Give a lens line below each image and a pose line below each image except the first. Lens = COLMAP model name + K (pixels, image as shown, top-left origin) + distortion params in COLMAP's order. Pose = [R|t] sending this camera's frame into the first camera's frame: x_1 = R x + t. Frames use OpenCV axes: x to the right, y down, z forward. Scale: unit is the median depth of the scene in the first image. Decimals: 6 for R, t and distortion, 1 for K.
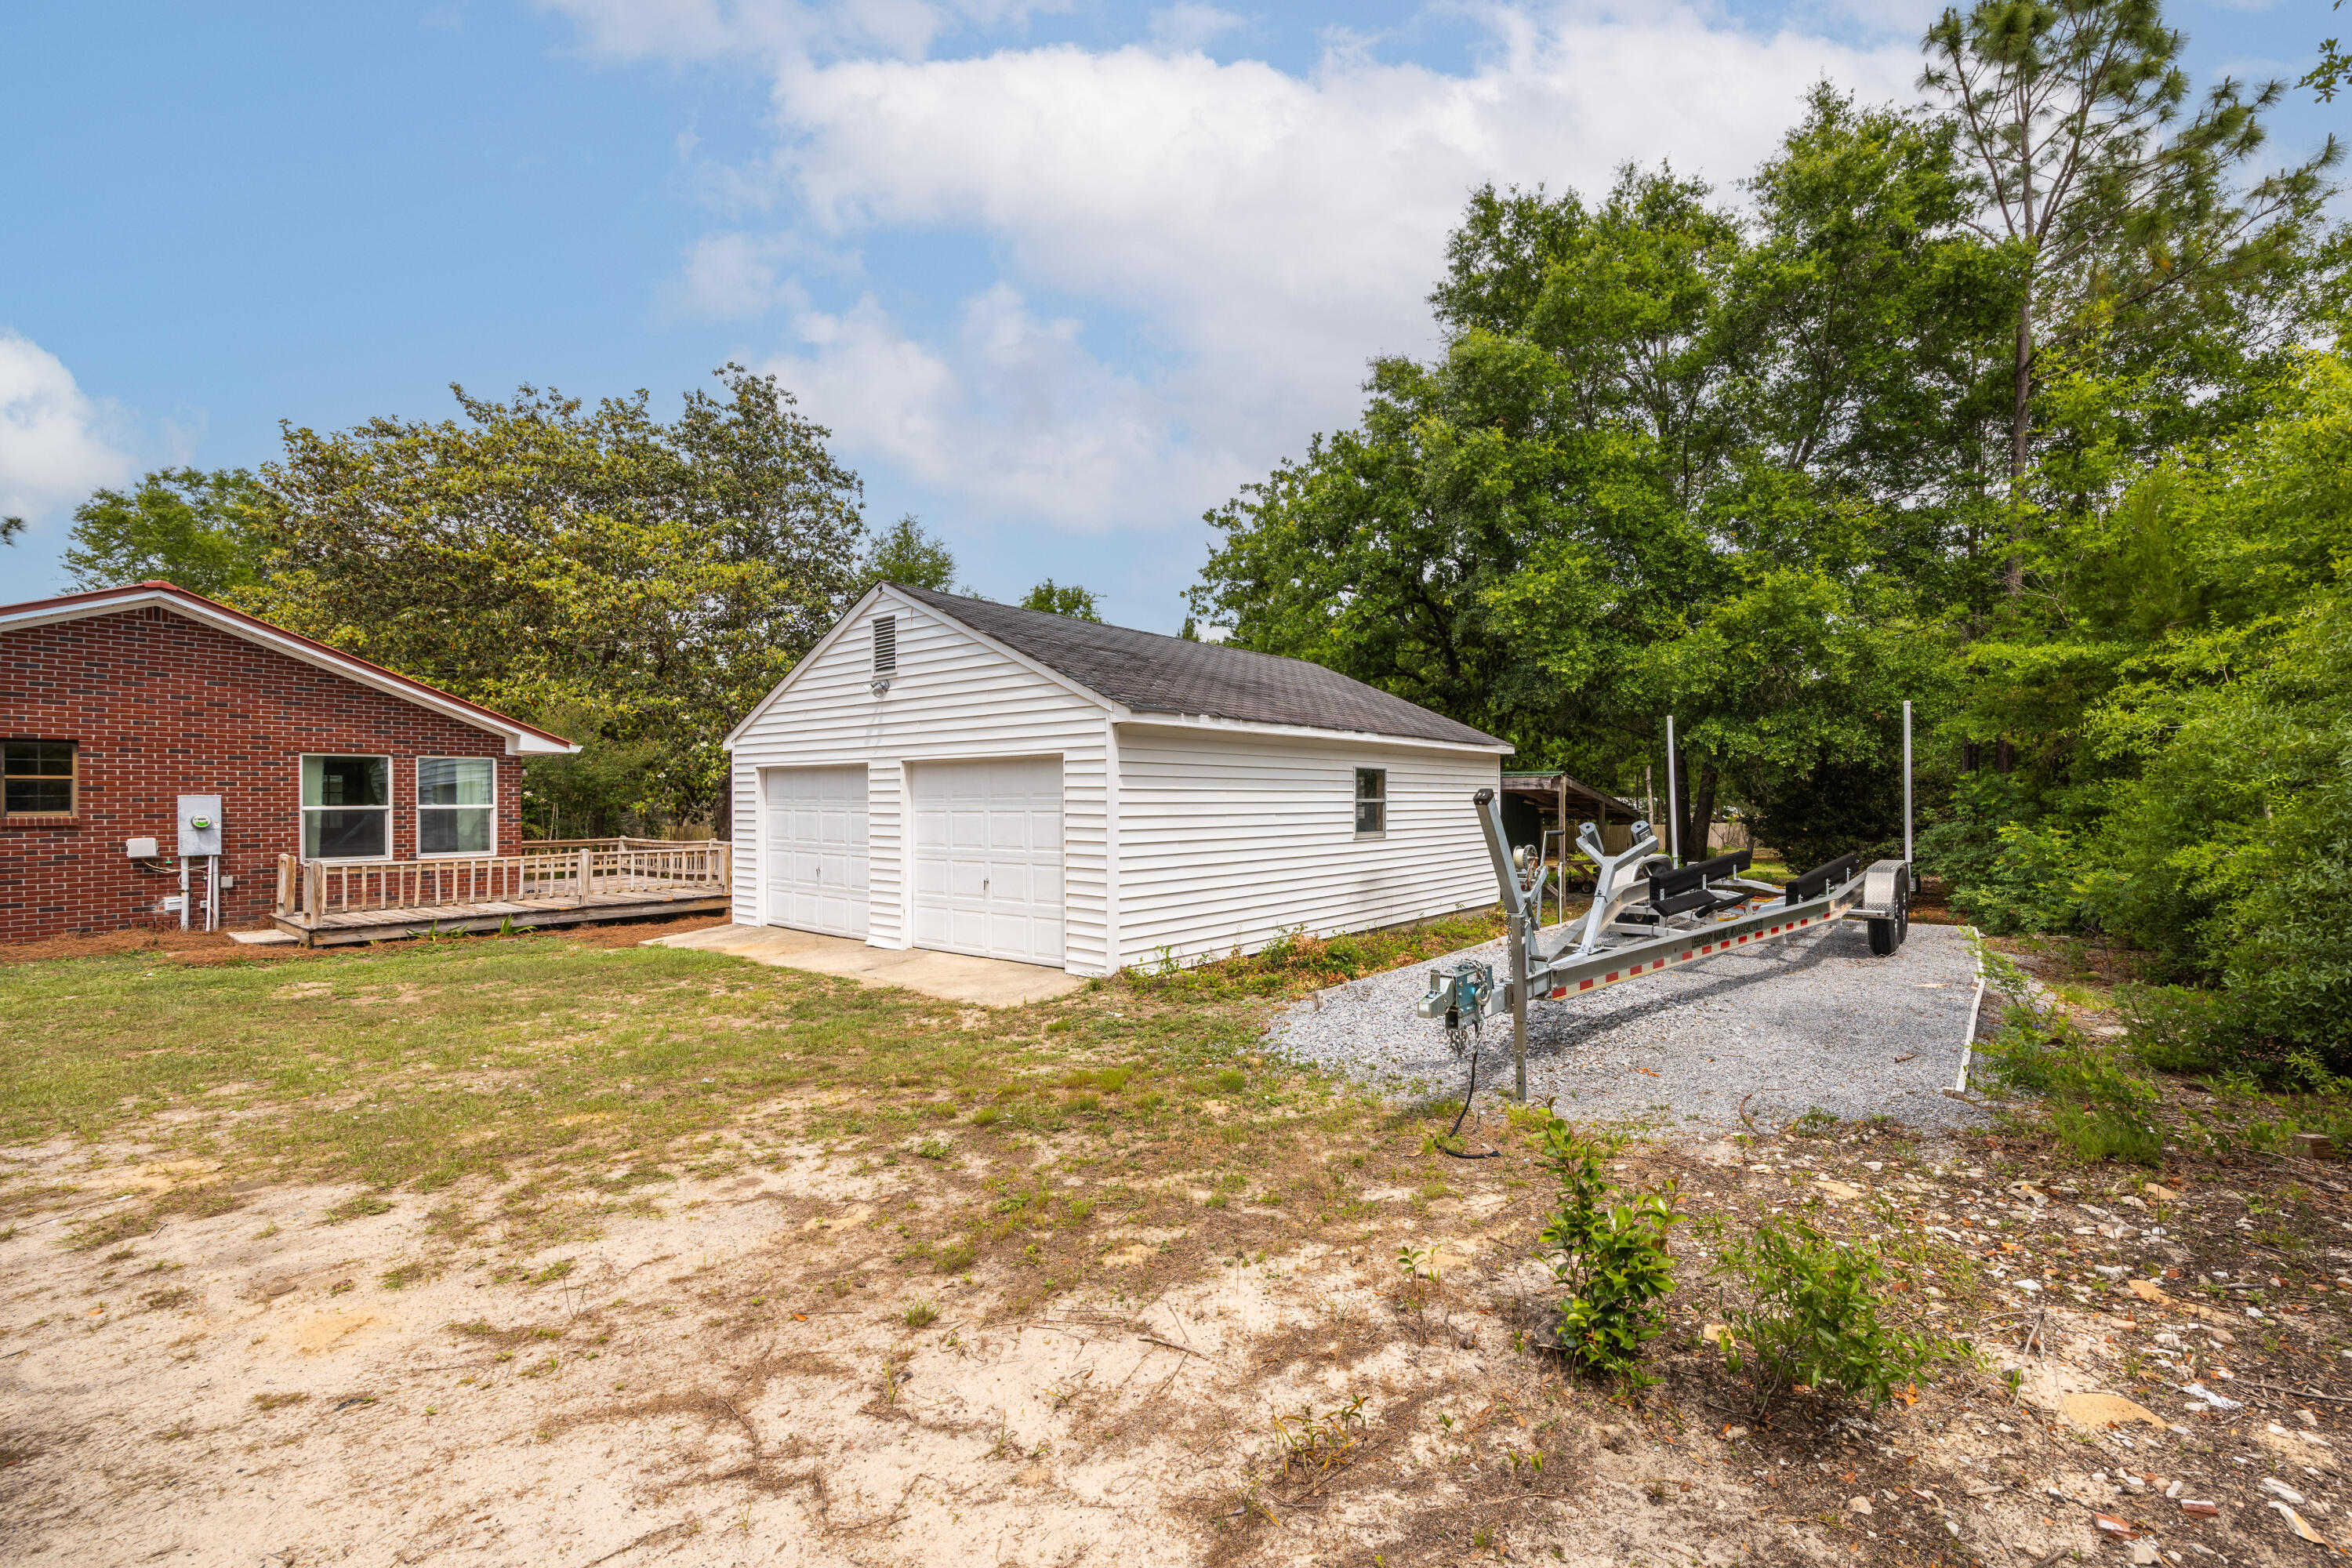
lens RADIAL K [[968.4, 0, 1267.2], [0, 968.4, 799.5], [0, 0, 1]] dist [-0.002944, -0.000302]
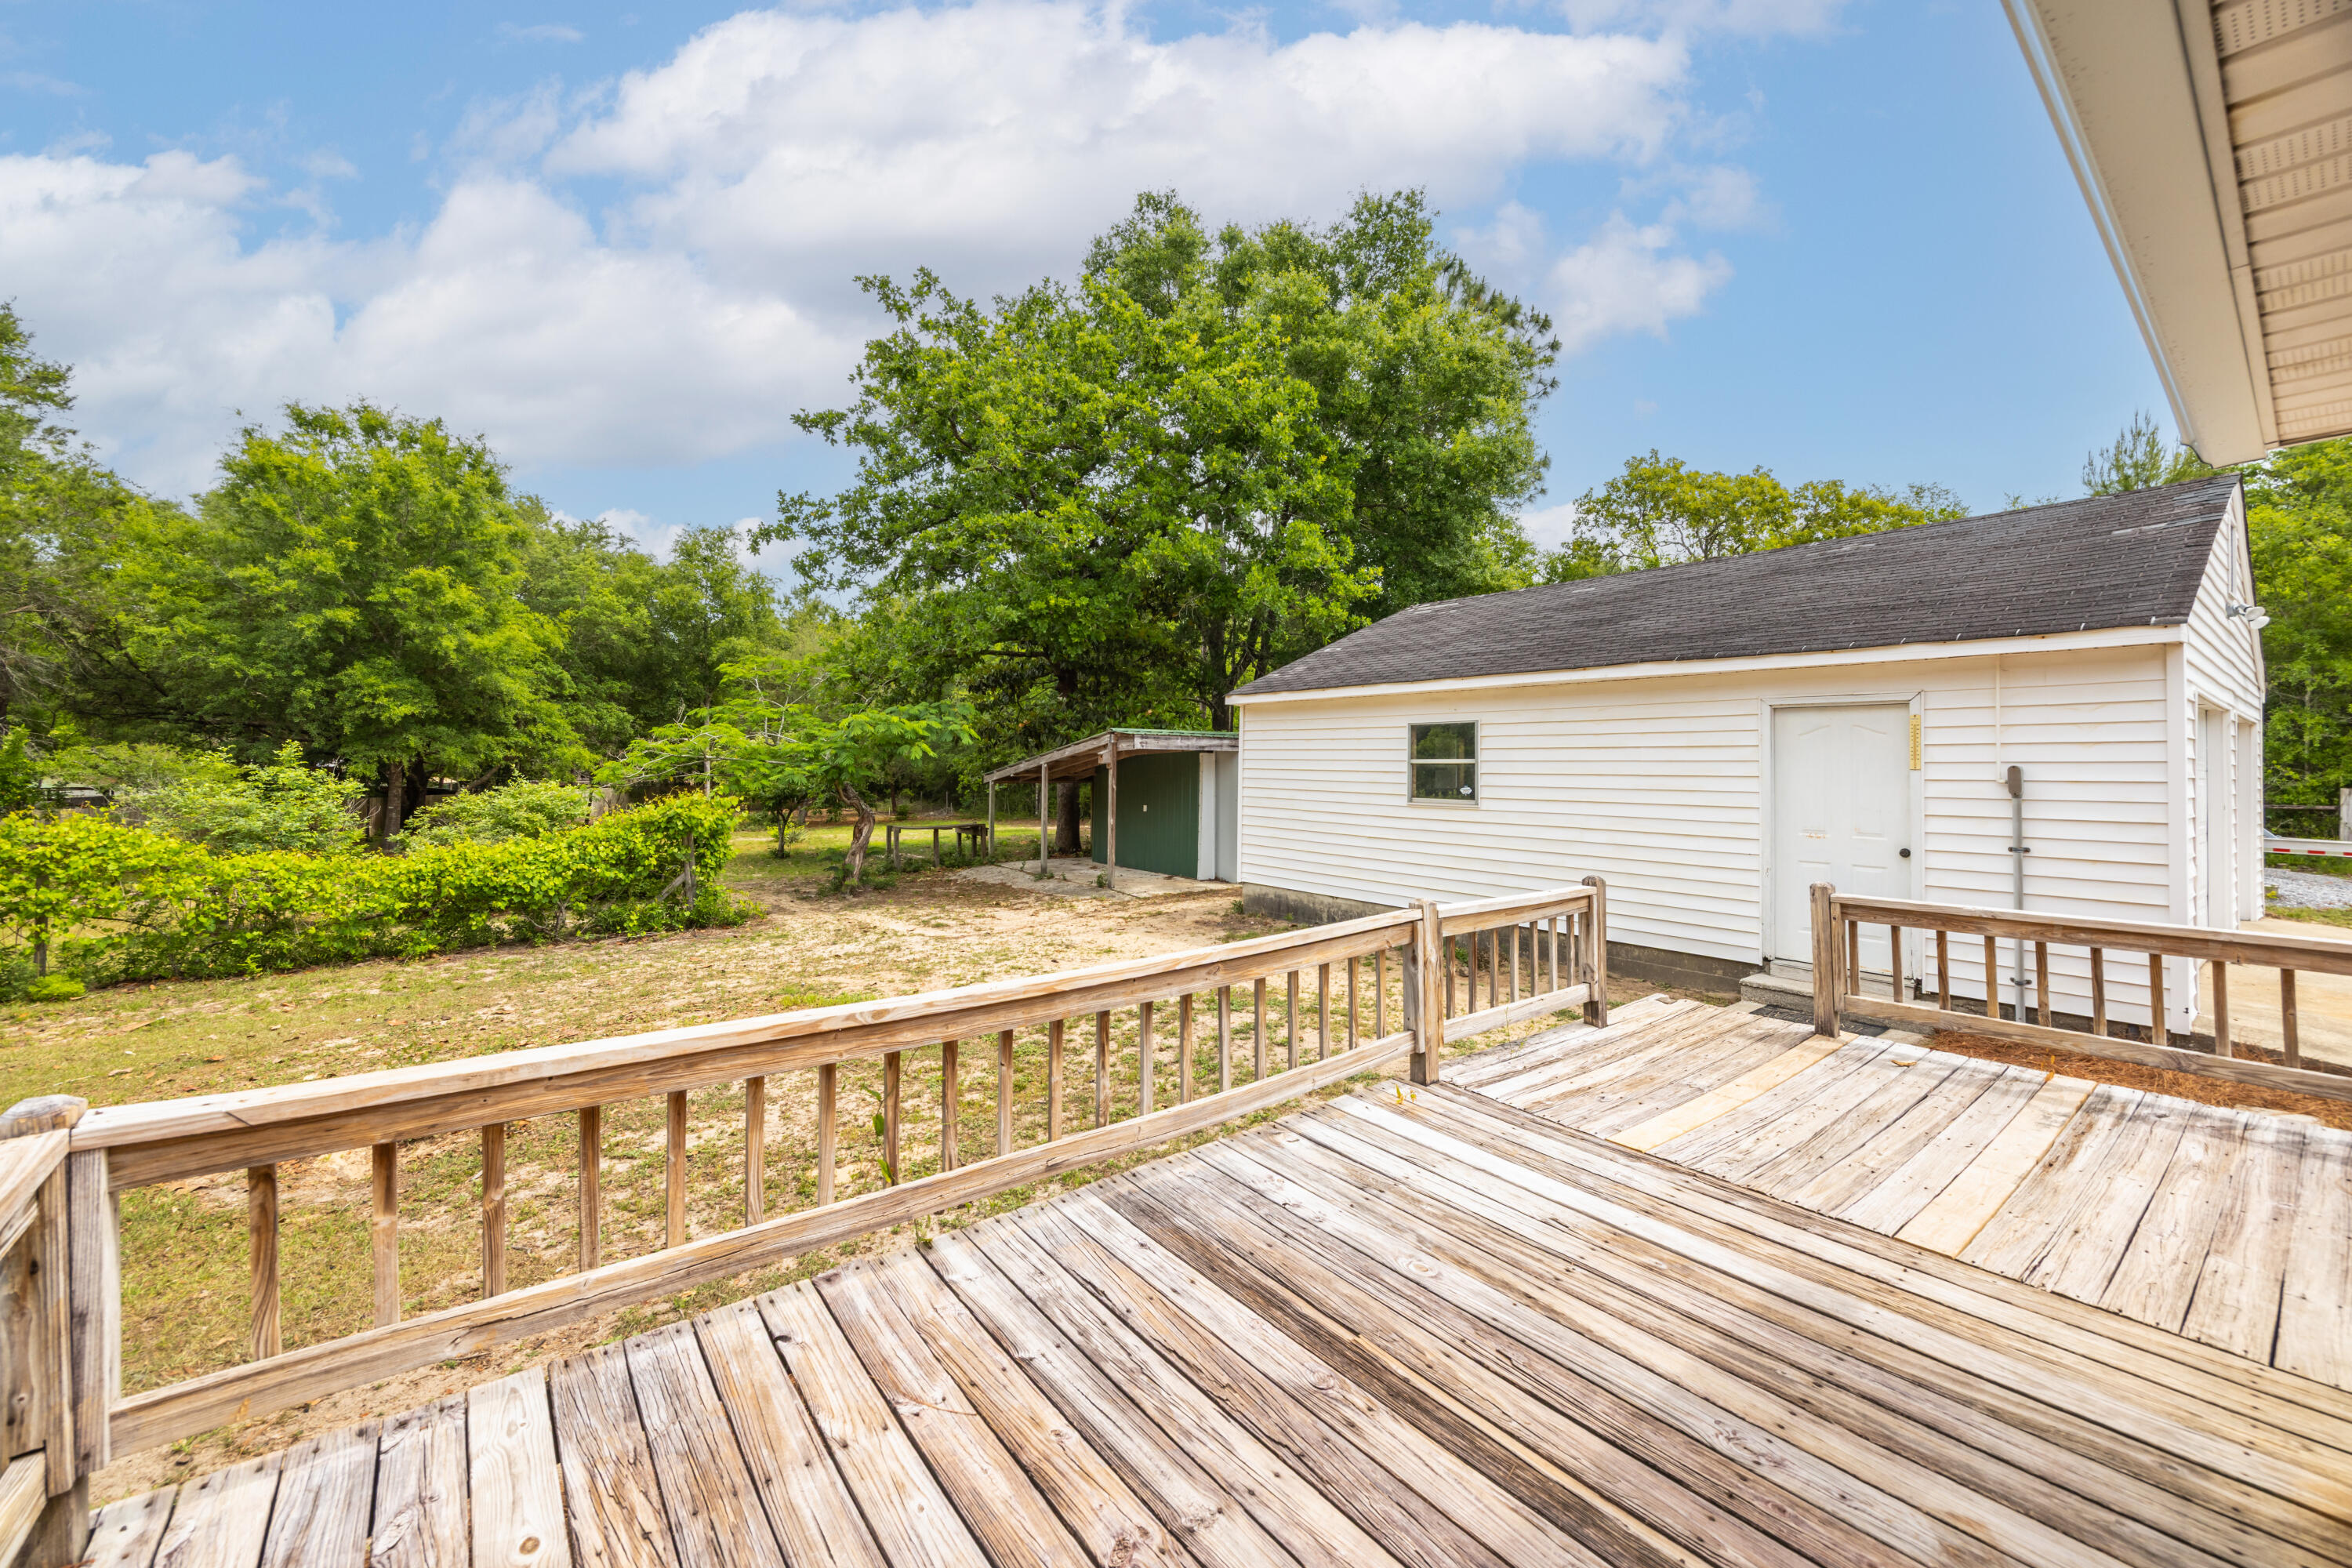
lens RADIAL K [[910.3, 0, 1172.8], [0, 910.3, 747.5], [0, 0, 1]] dist [-0.001415, -0.000137]
pose [[0.276407, 0.027546, 0.960646, -1.156812], [-0.010896, 0.999615, -0.025528, 0.013528], [-0.960979, -0.003411, 0.276600, 1.427727]]
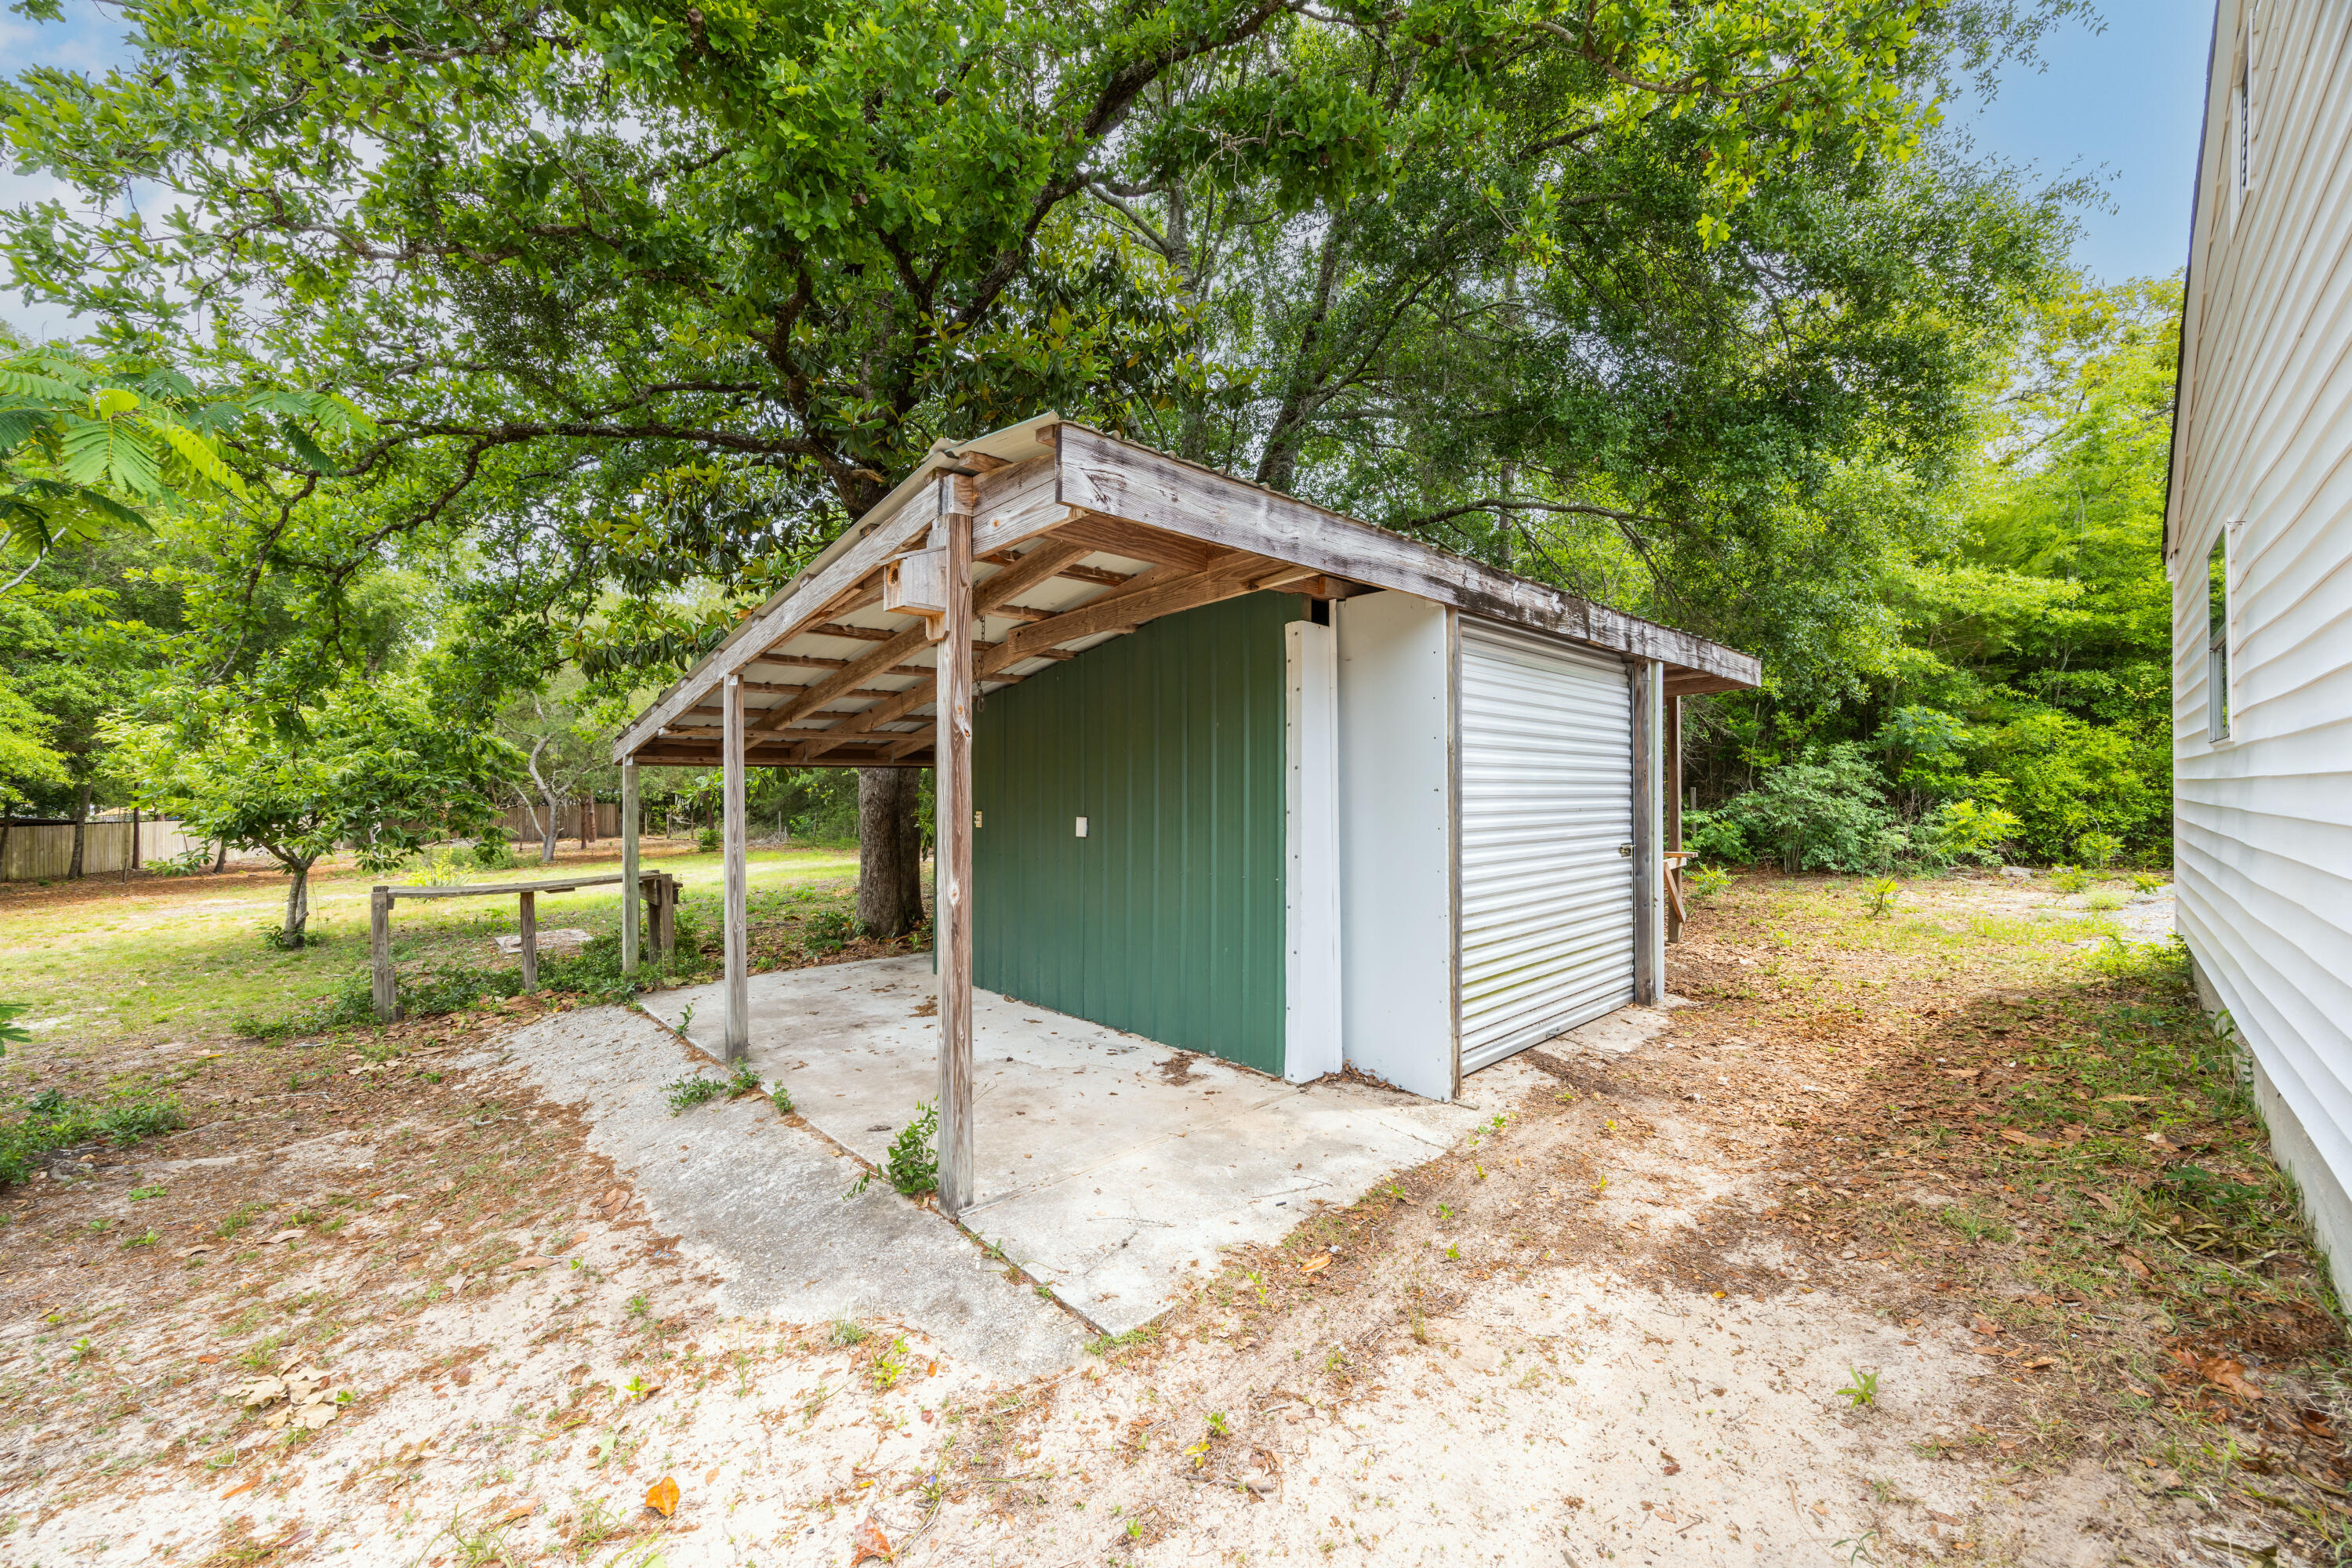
lens RADIAL K [[899.9, 0, 1180.6], [0, 899.9, 784.0], [0, 0, 1]] dist [-0.002288, -0.000220]
pose [[0.155243, 0.006024, 0.987858, -0.246056], [0.002905, 0.999974, -0.006555, 0.053745], [-0.987872, 0.003887, 0.155222, 1.741500]]
